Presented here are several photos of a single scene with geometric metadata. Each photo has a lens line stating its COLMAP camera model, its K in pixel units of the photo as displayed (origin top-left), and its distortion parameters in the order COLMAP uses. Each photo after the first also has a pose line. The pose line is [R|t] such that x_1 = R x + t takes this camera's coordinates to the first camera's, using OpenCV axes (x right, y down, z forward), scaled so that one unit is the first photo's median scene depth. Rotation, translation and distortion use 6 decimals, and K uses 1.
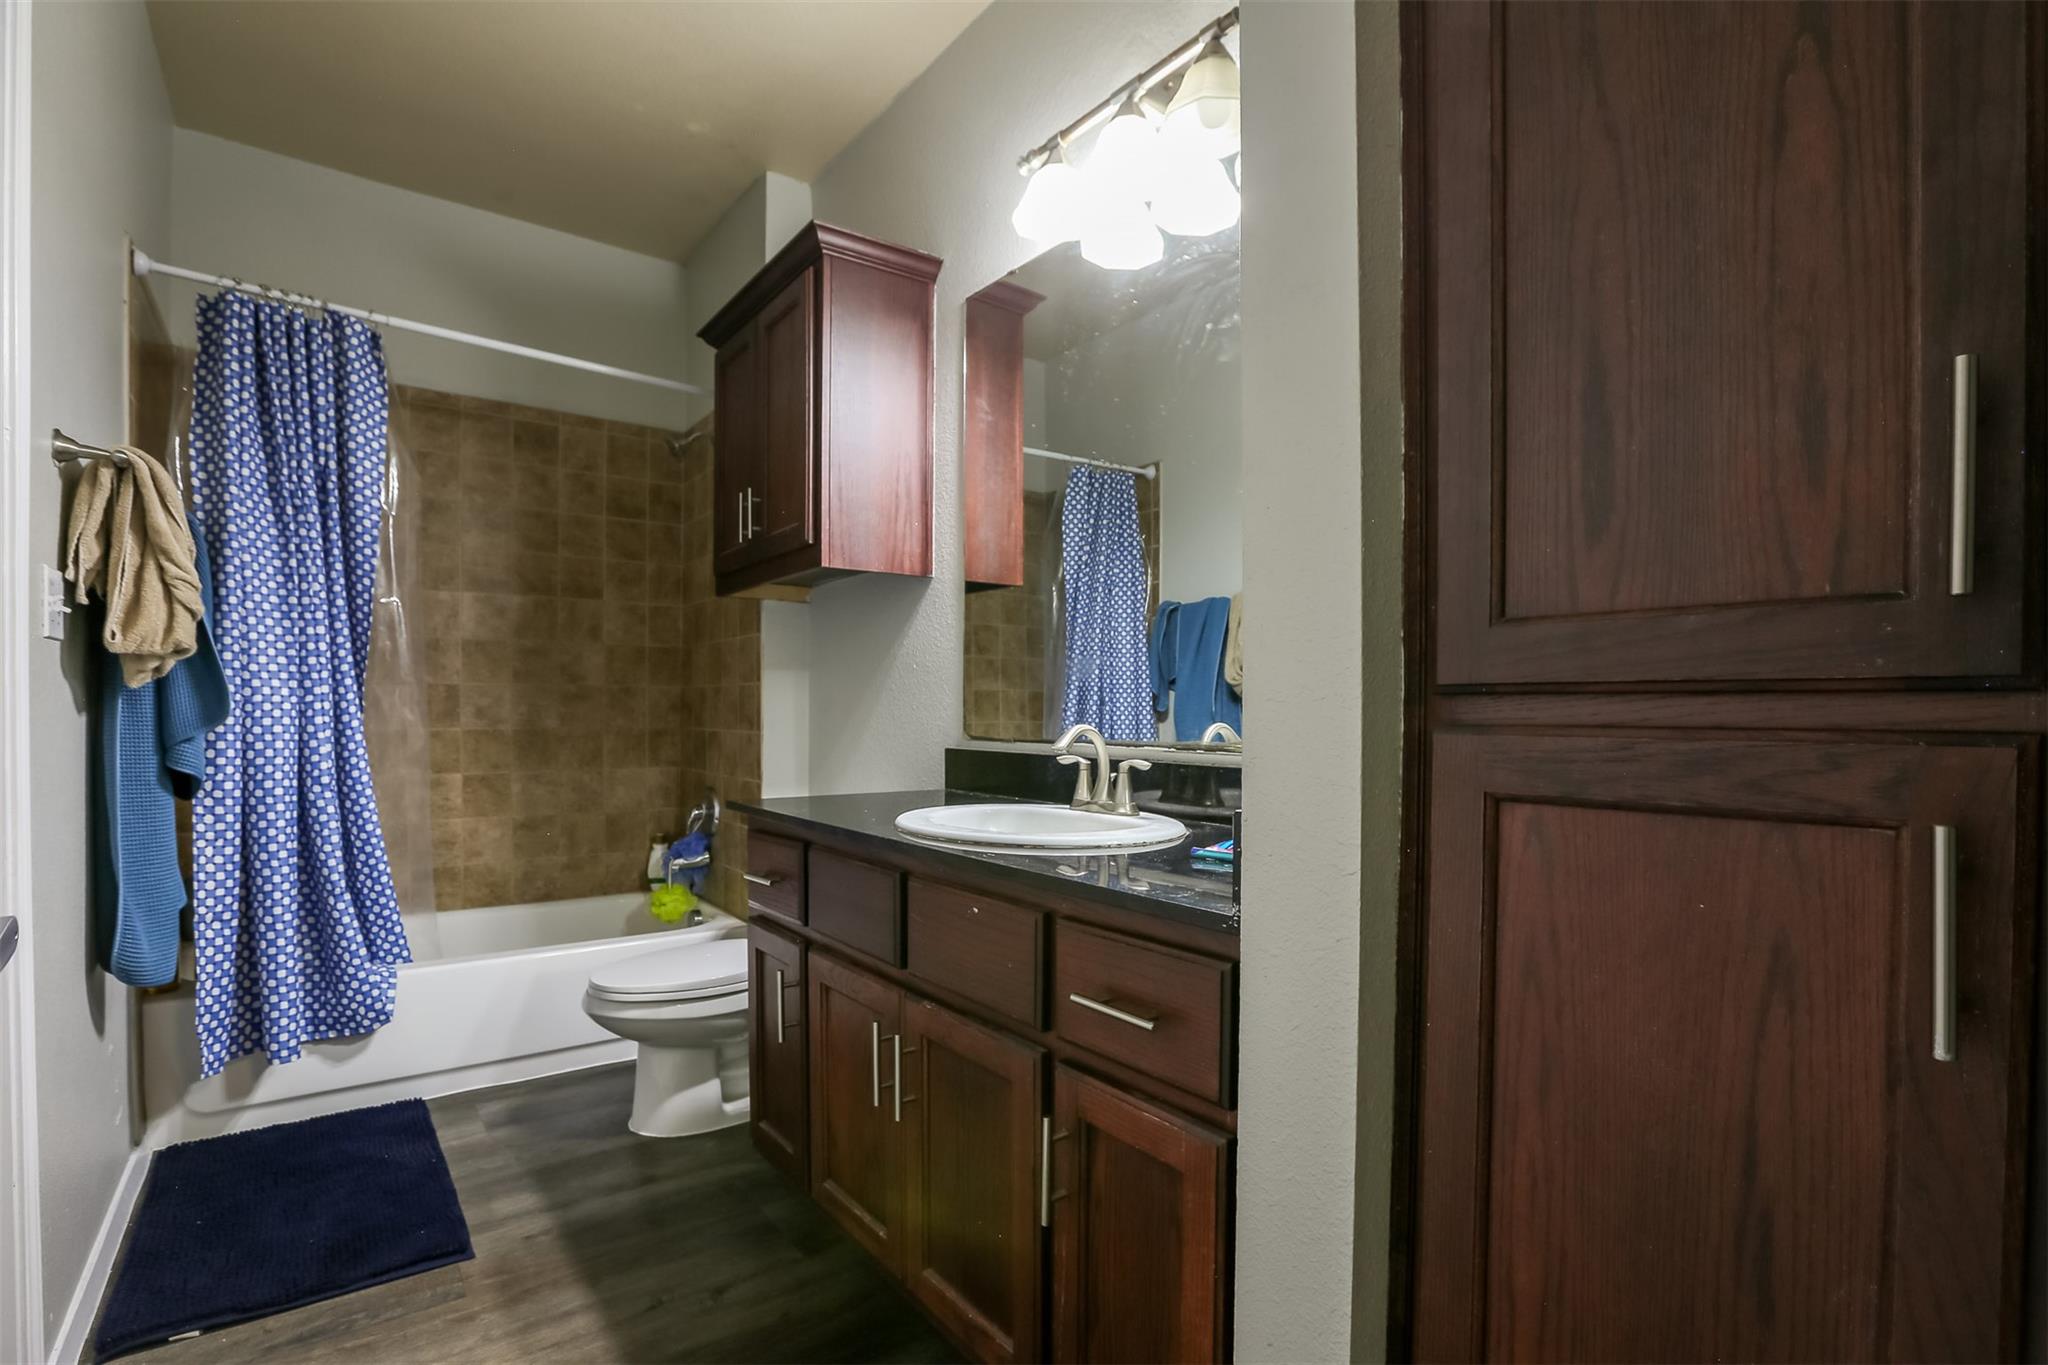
lens RADIAL K [[953.0, 0, 1032.4], [0, 953.0, 737.3], [0, 0, 1]] dist [-0.044870, 0.015205]
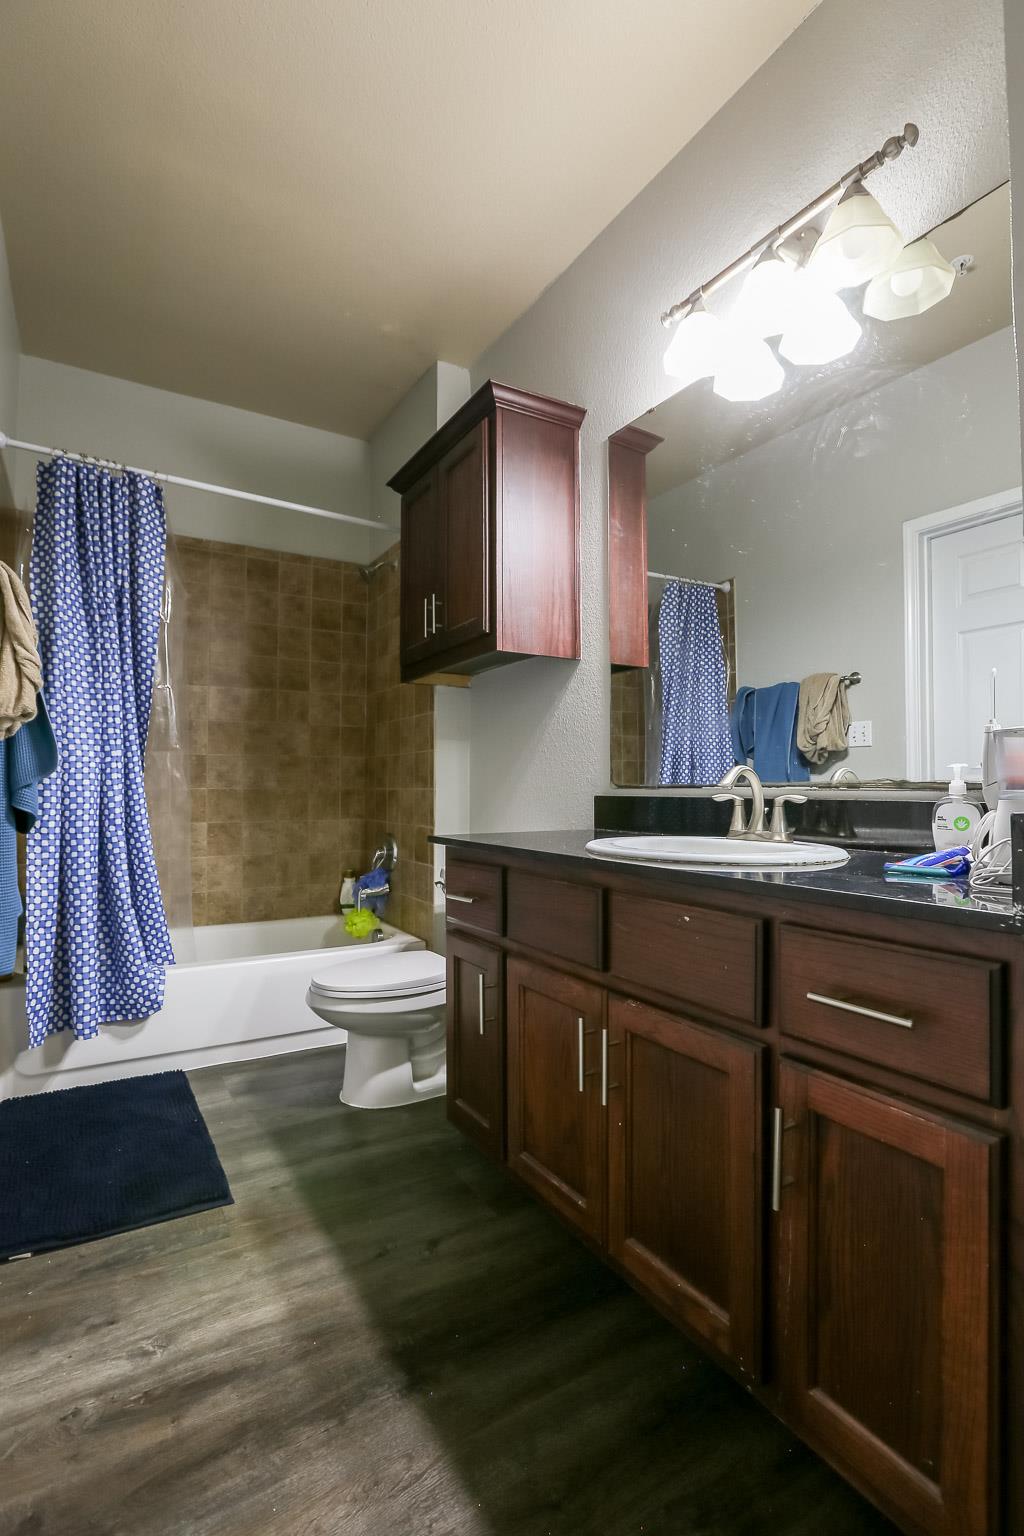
lens RADIAL K [[714.8, 0, 517.4], [0, 714.8, 780.9], [0, 0, 1]] dist [-0.044870, 0.015205]
pose [[0.994261, -0.006205, -0.106802, -0.095069], [0.002148, 0.999273, -0.038066, 0.027662], [0.106961, 0.037618, 0.993551, 0.073881]]
